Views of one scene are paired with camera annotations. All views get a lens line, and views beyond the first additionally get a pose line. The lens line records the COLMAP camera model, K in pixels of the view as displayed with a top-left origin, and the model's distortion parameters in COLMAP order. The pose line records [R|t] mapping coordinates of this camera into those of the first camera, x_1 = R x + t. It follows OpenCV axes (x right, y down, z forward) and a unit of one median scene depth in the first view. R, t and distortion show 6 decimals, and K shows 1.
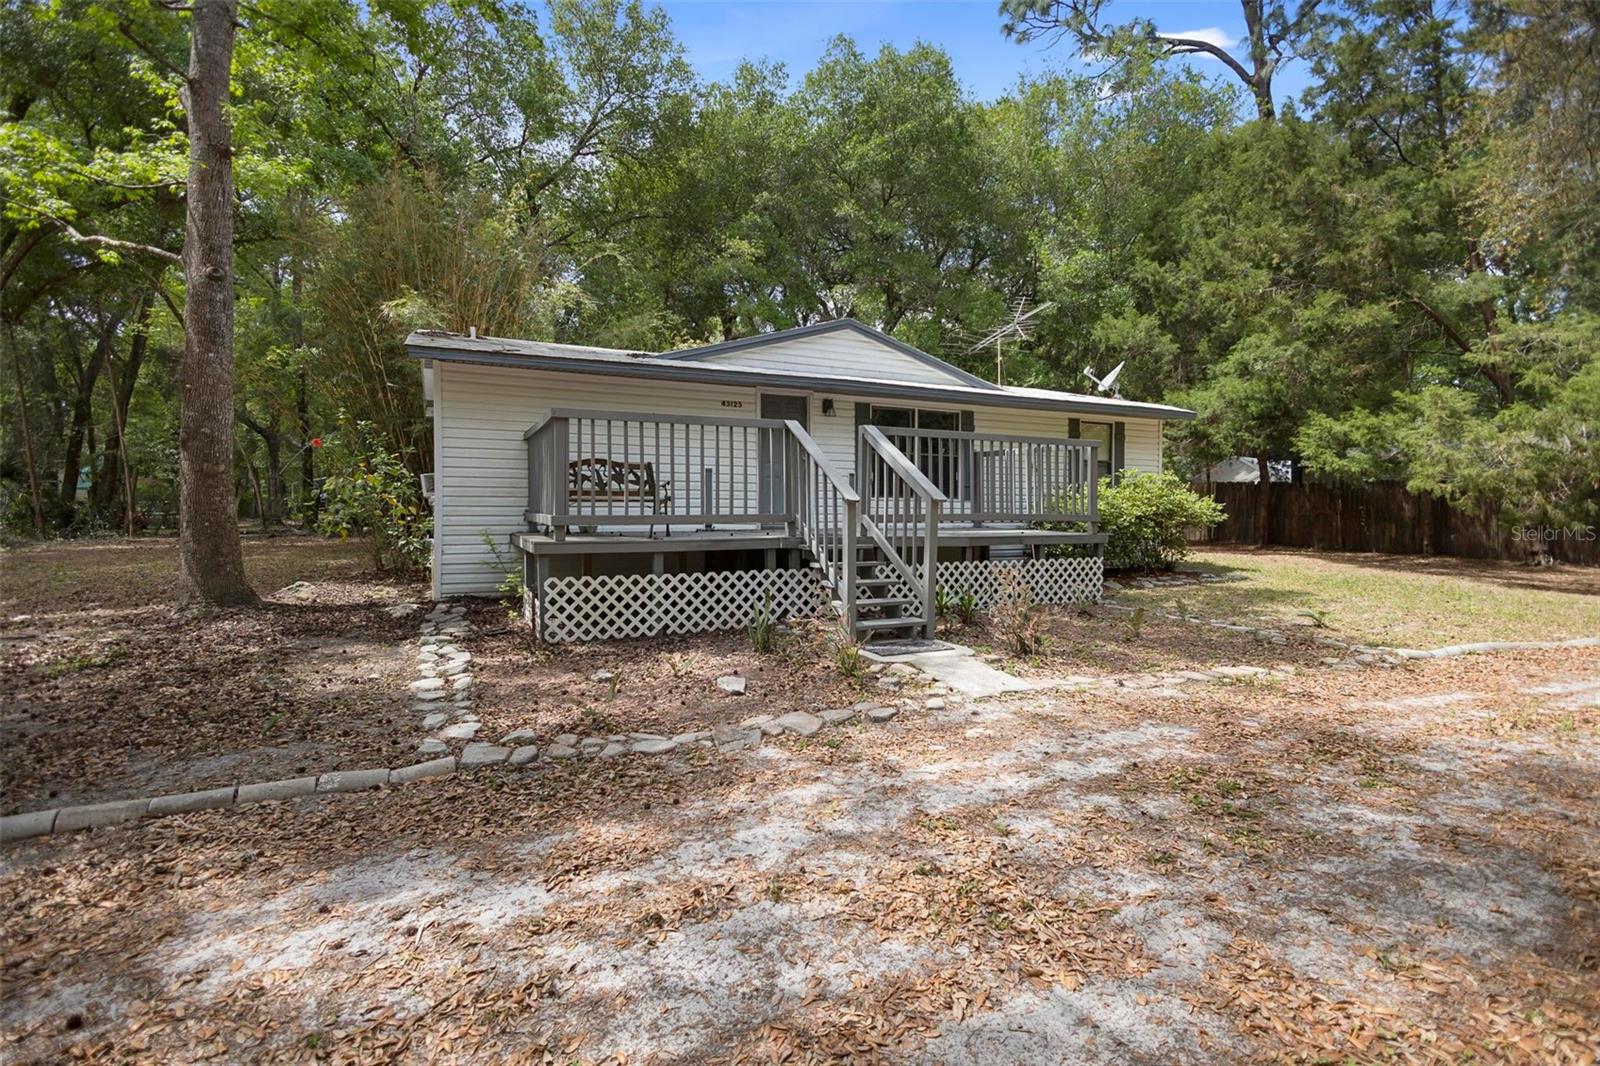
lens RADIAL K [[745.7, 0, 808.4], [0, 745.7, 524.2], [0, 0, 1]] dist [0.013611, -0.003872]
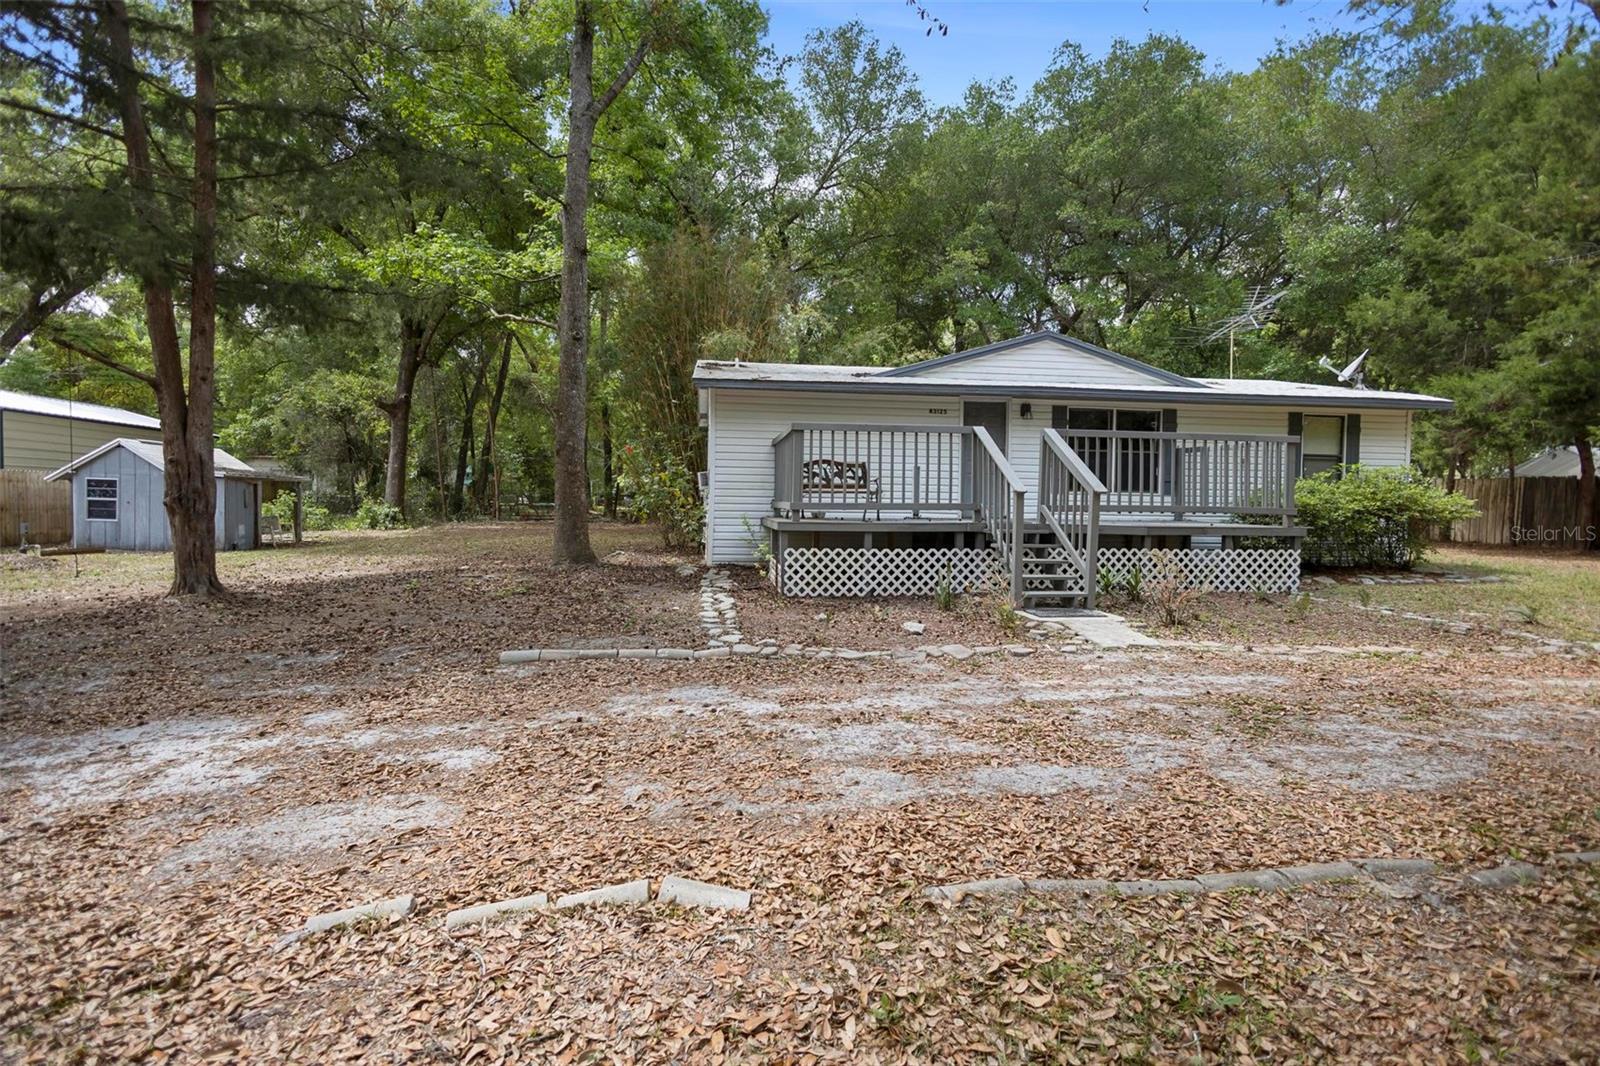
lens RADIAL K [[745.7, 0, 800.6], [0, 745.7, 524.4], [0, 0, 1]] dist [0.013611, -0.003872]
pose [[0.947906, 0.017300, -0.318081, 0.065559], [-0.016009, 0.999850, 0.006673, 0.012069], [0.318149, -0.001234, 0.948040, -0.172860]]
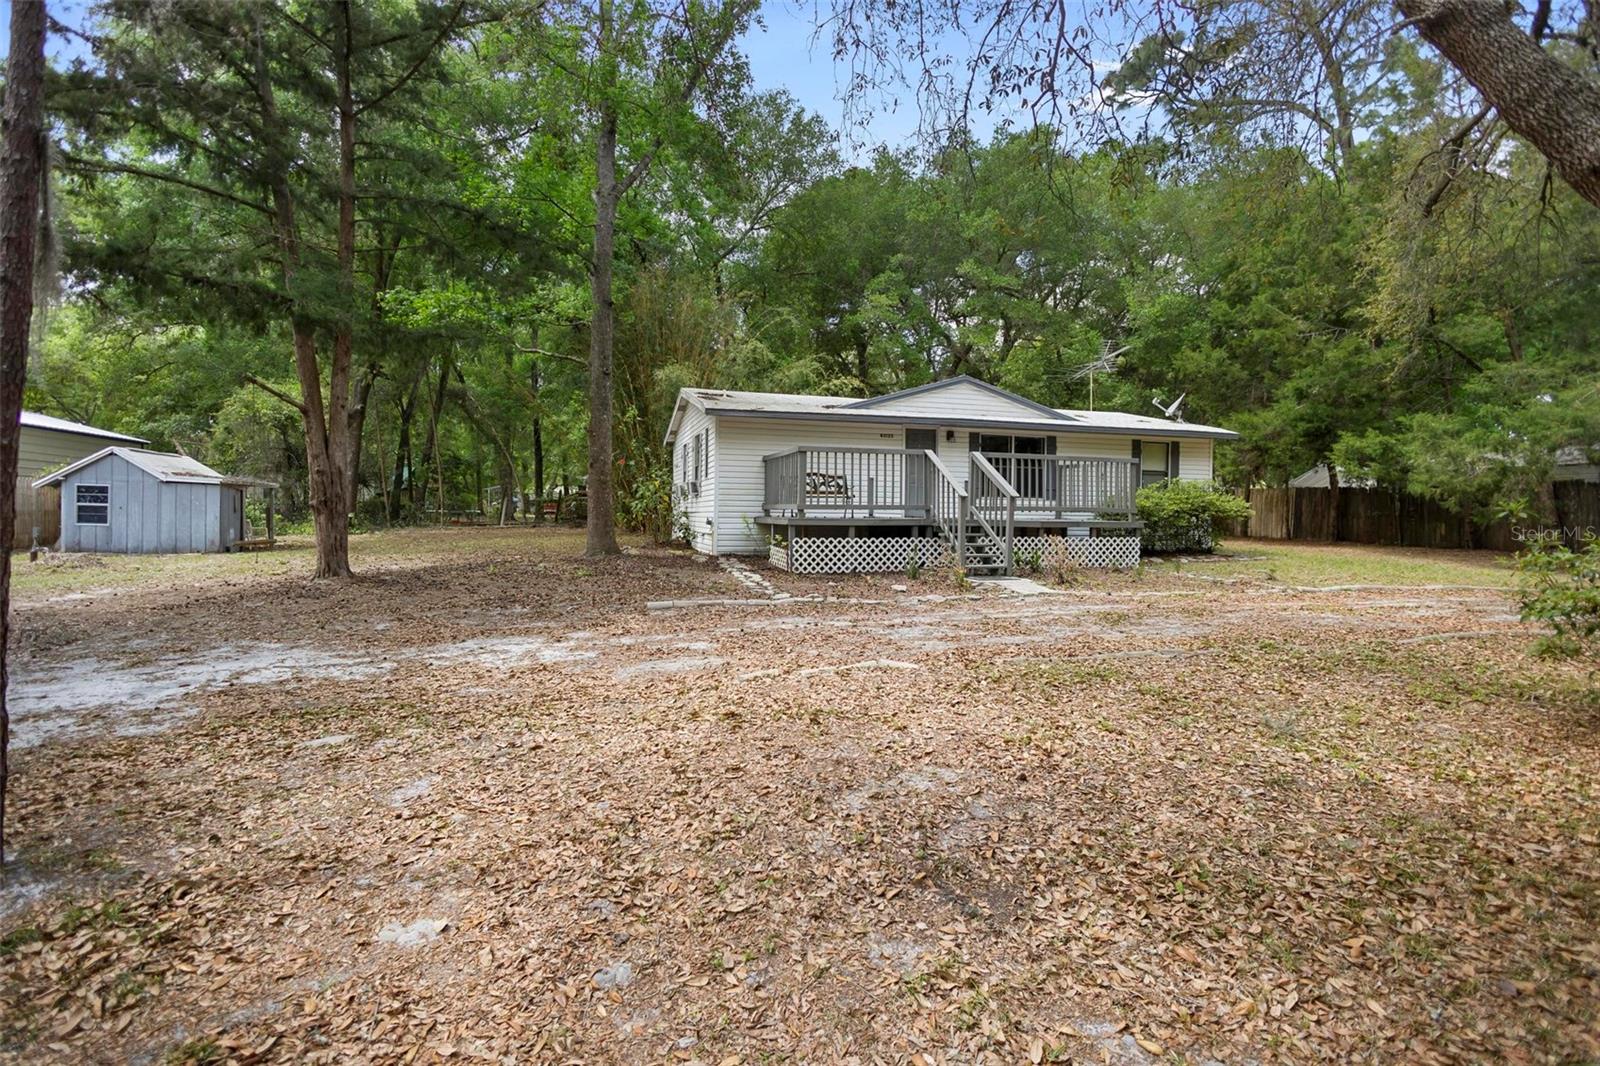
lens RADIAL K [[745.7, 0, 804.5], [0, 745.7, 521.6], [0, 0, 1]] dist [0.013611, -0.003872]
pose [[0.986531, 0.008295, -0.163365, -0.015103], [-0.010108, 0.999896, -0.010267, 0.031507], [0.163263, 0.011780, 0.986512, -0.510692]]
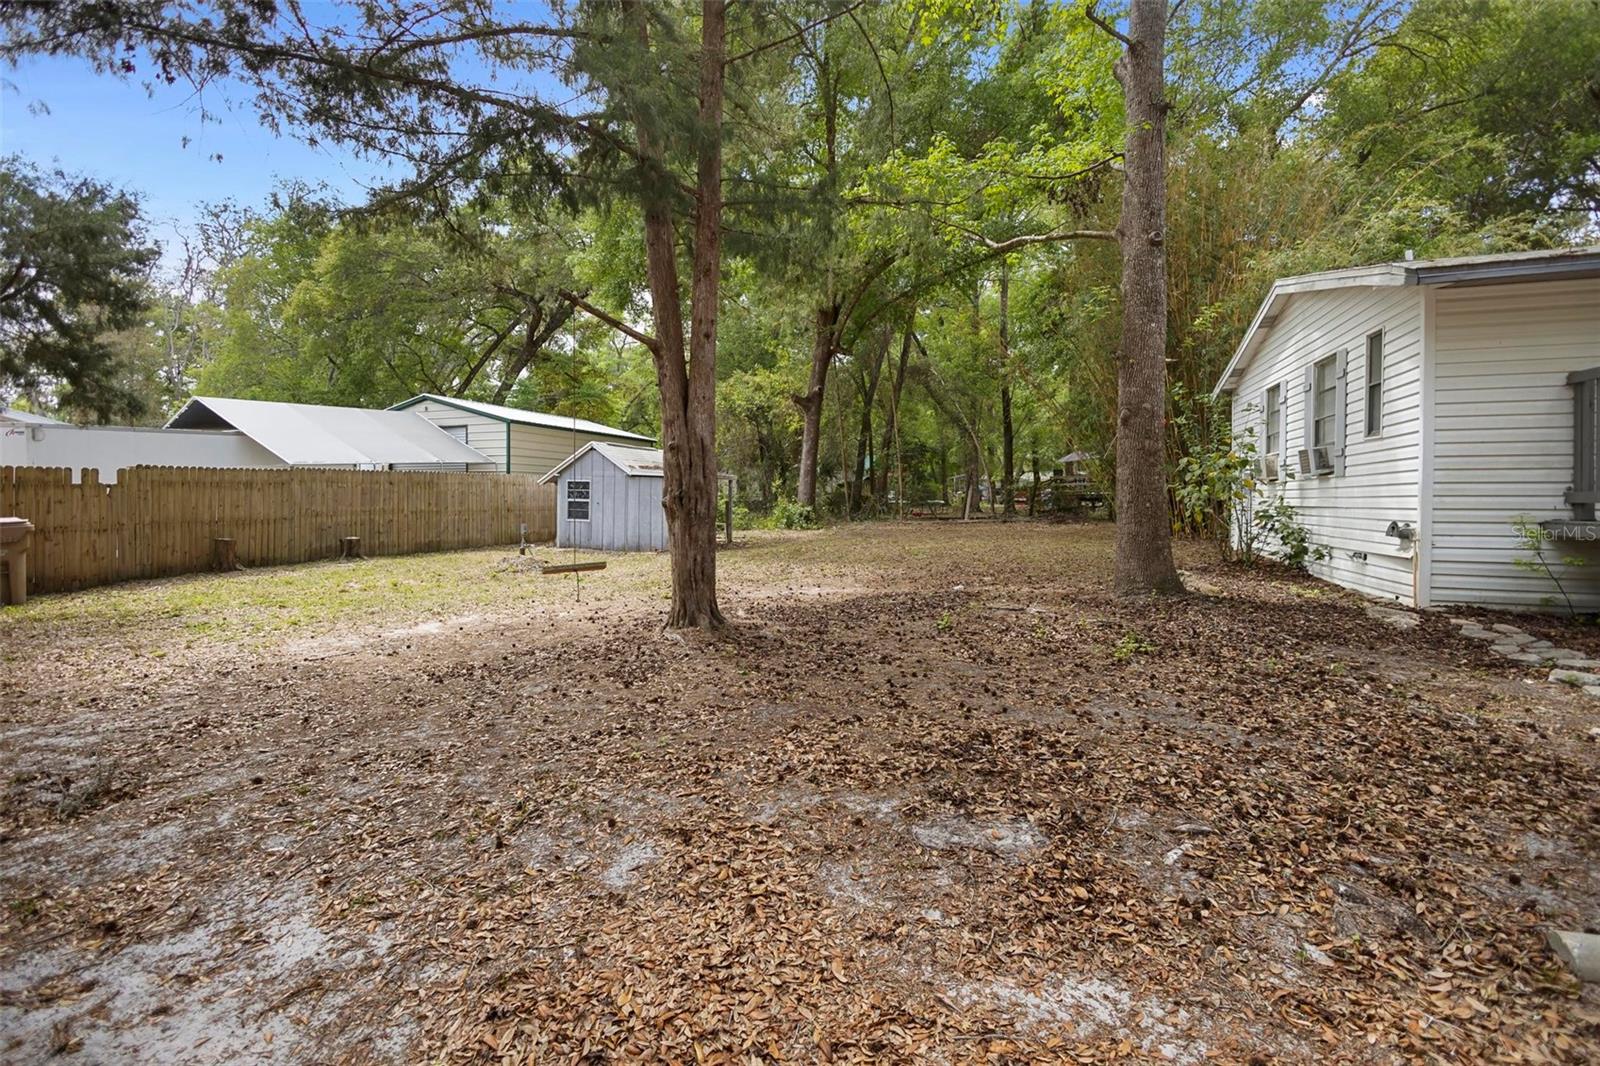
lens RADIAL K [[745.7, 0, 796.0], [0, 745.7, 517.6], [0, 0, 1]] dist [0.013611, -0.003872]
pose [[0.714728, 0.016270, -0.699213, -0.334776], [-0.014323, 0.999860, 0.008625, 0.010340], [0.699256, 0.003851, 0.714861, 0.017940]]
